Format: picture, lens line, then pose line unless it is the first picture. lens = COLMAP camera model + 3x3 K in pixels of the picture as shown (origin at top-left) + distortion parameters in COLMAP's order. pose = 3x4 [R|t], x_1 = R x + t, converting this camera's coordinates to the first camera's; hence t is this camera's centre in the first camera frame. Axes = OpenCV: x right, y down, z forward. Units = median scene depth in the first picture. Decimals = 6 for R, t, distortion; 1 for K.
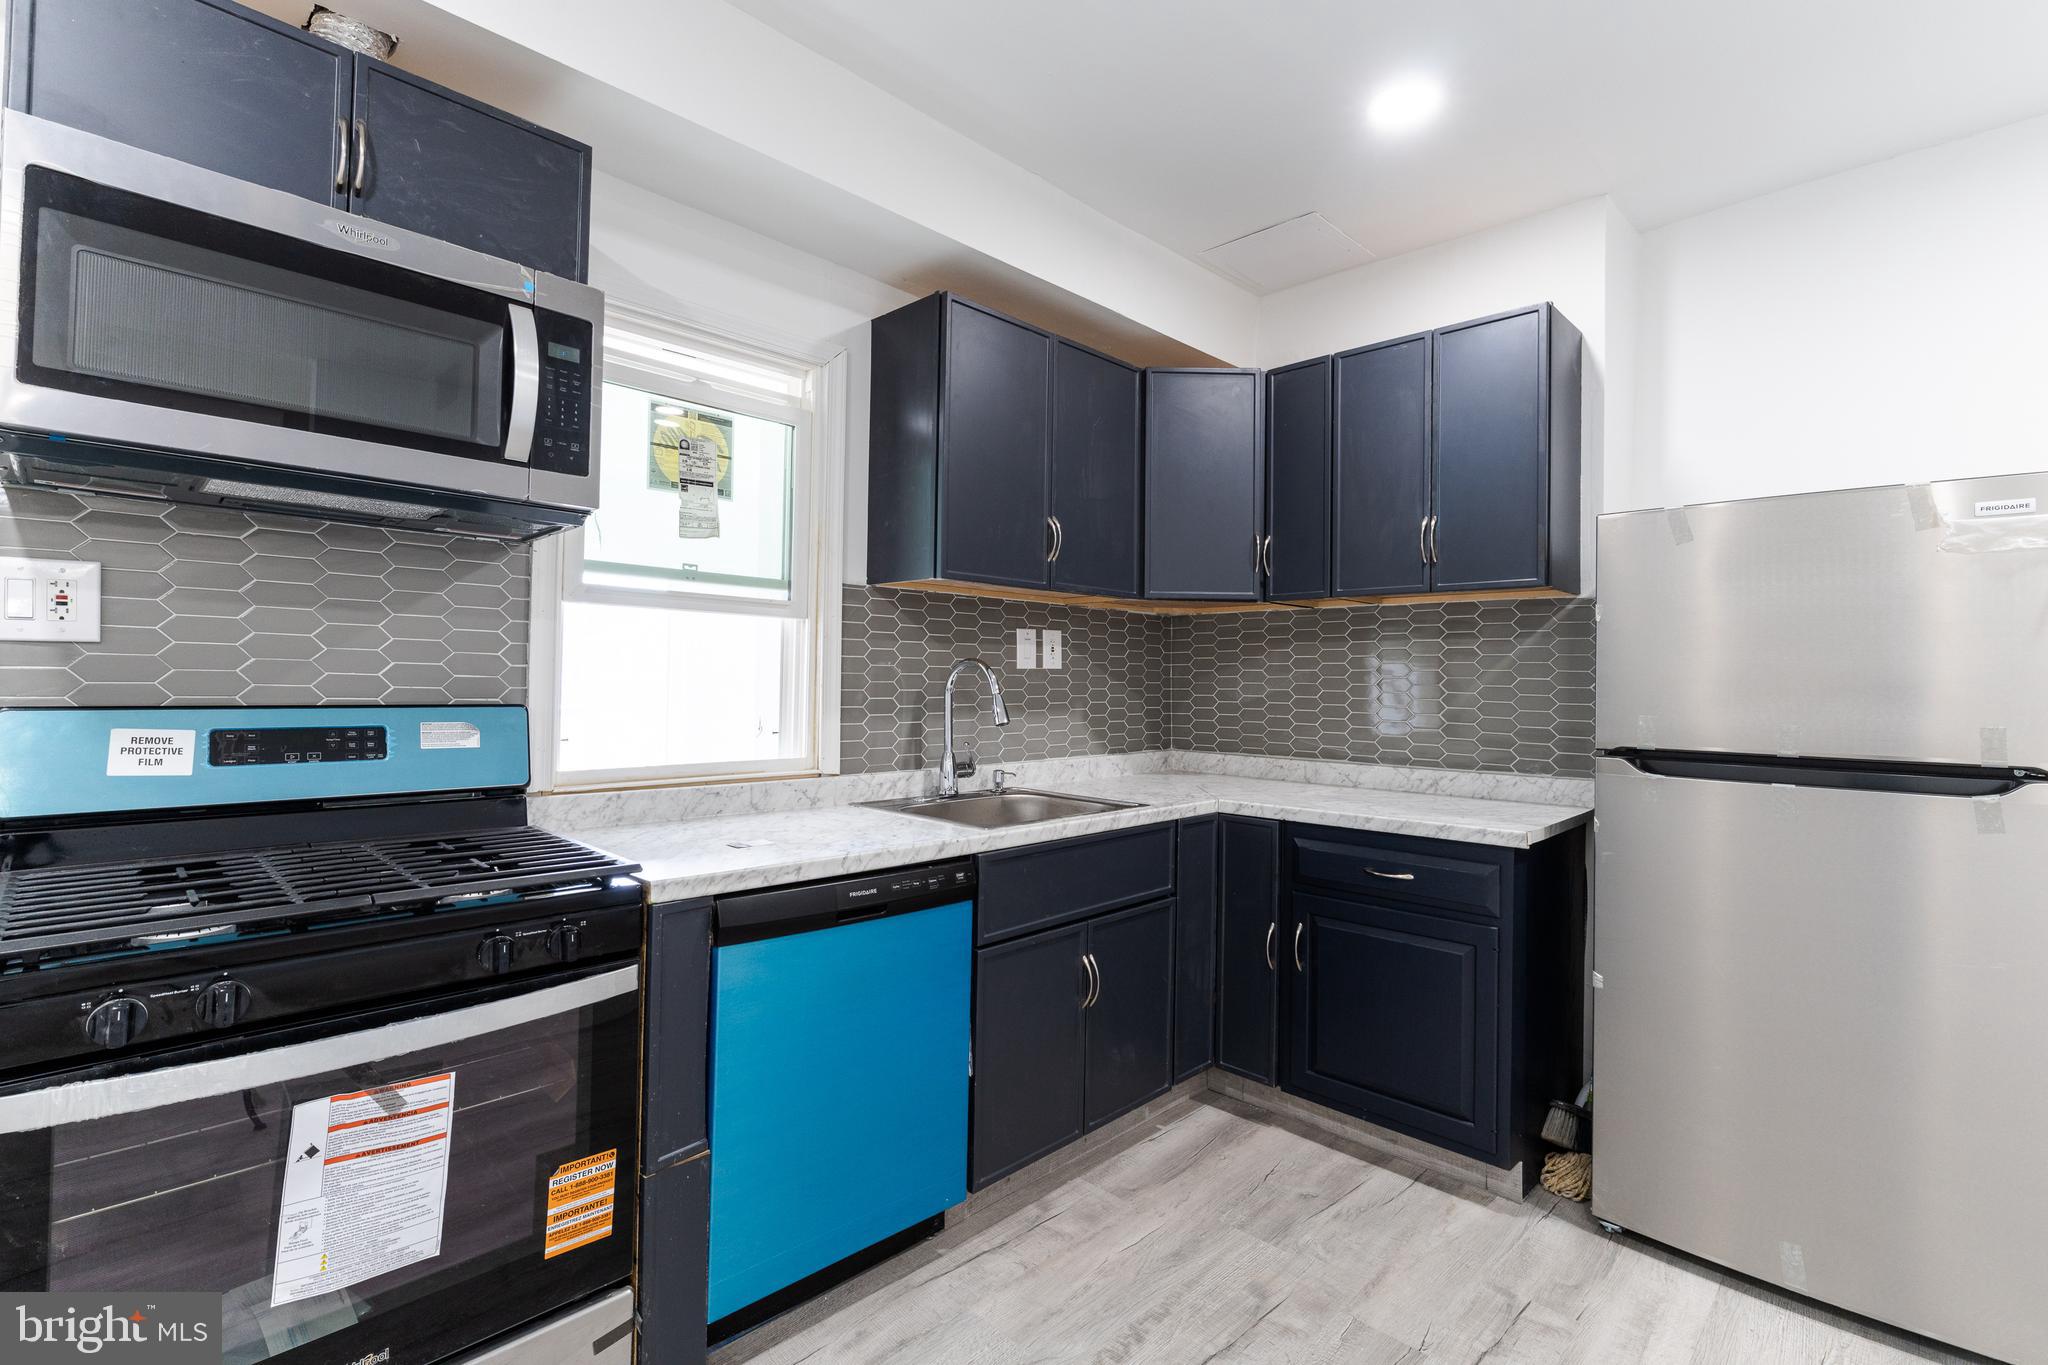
lens RADIAL K [[942.7, 0, 1037.2], [0, 942.7, 669.2], [0, 0, 1]] dist [-0.002041, 0.000600]
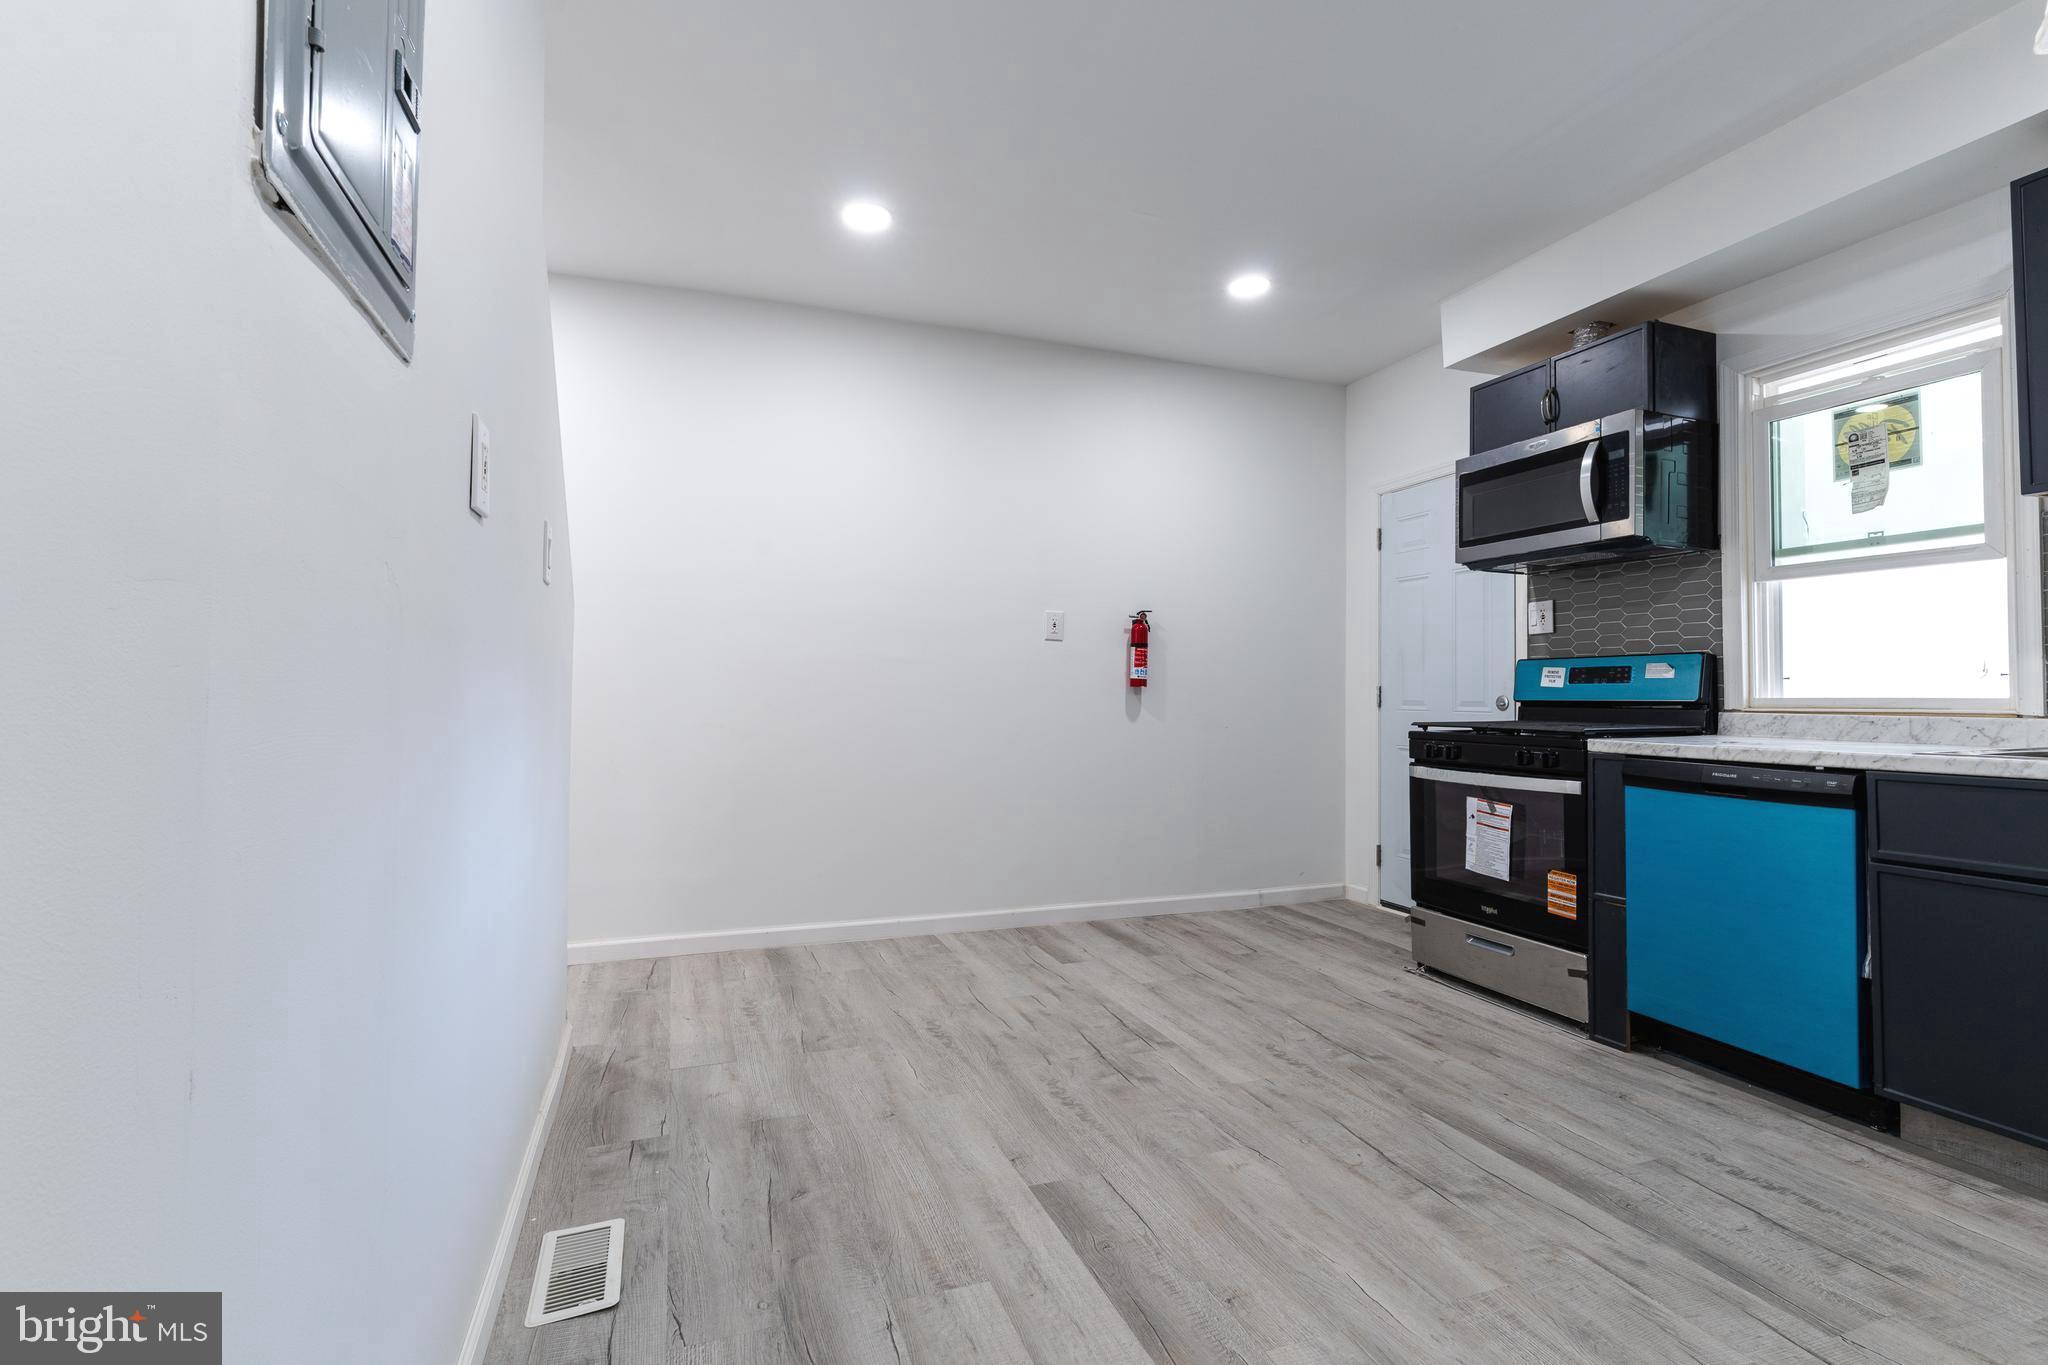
lens RADIAL K [[950.2, 0, 1037.5], [0, 950.2, 670.8], [0, 0, 1]] dist [-0.006412, 0.002168]
pose [[-0.422703, -0.040143, -0.905379, 1.180648], [0.003063, 0.998950, -0.045722, 0.118098], [0.906263, -0.022100, -0.422136, 0.551541]]
